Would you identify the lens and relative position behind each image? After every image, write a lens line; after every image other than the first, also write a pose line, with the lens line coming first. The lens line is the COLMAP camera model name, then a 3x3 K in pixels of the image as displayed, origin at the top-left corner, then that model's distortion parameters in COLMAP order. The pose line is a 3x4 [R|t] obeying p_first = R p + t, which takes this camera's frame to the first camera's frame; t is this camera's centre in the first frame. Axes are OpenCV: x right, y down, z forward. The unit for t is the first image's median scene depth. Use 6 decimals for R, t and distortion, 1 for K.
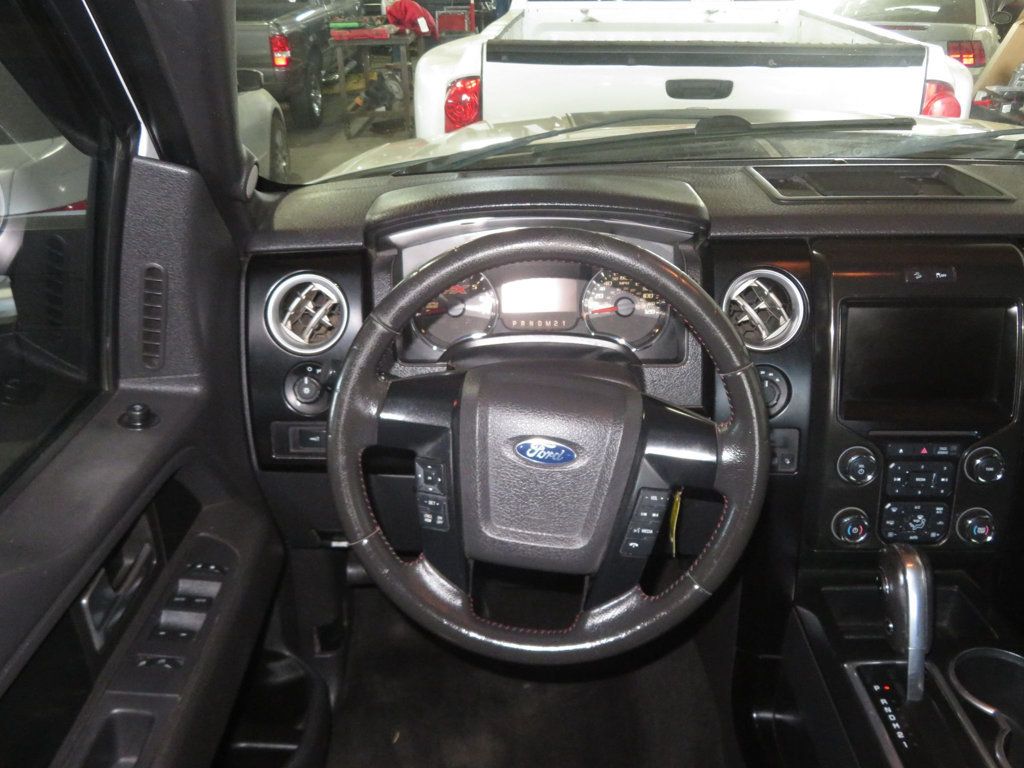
lens RADIAL K [[927.2, 0, 510.7], [0, 927.2, 388.1], [0, 0, 1]] dist [-0.032819, 0.031080]
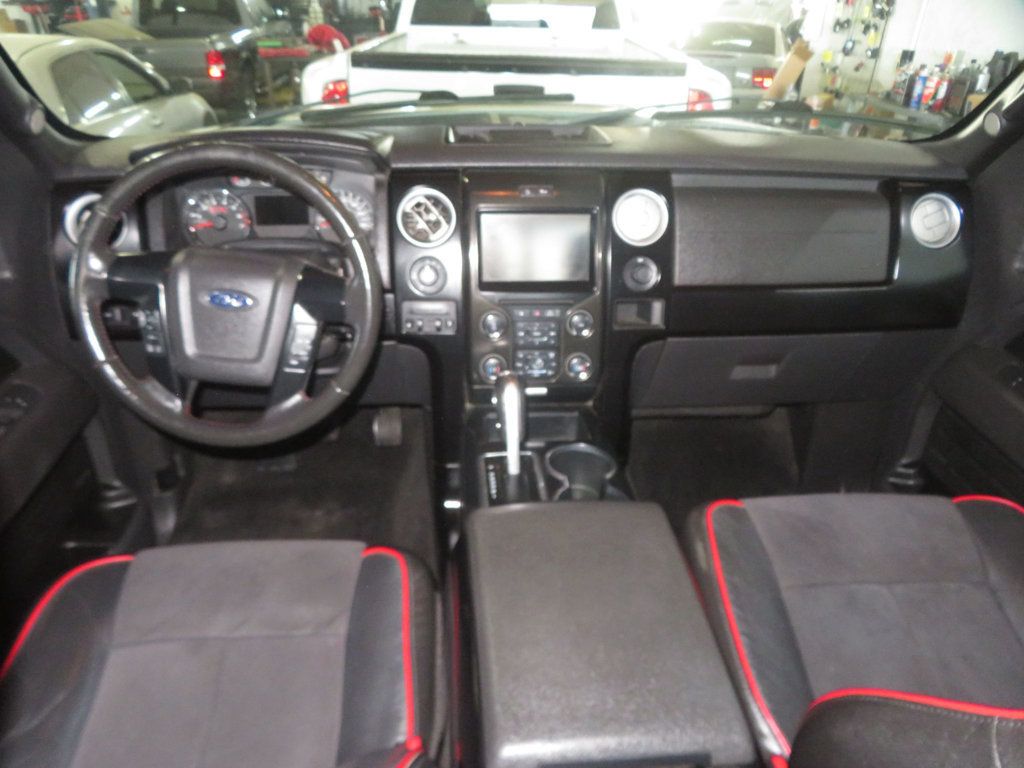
lens RADIAL K [[743.5, 0, 518.6], [0, 743.5, 380.7], [0, 0, 1]] dist [-0.007899, 0.007936]
pose [[0.994299, -0.021846, 0.104366, 0.081172], [0.017652, 0.999006, 0.040938, 0.034681], [-0.105157, -0.038862, 0.993696, -0.048807]]
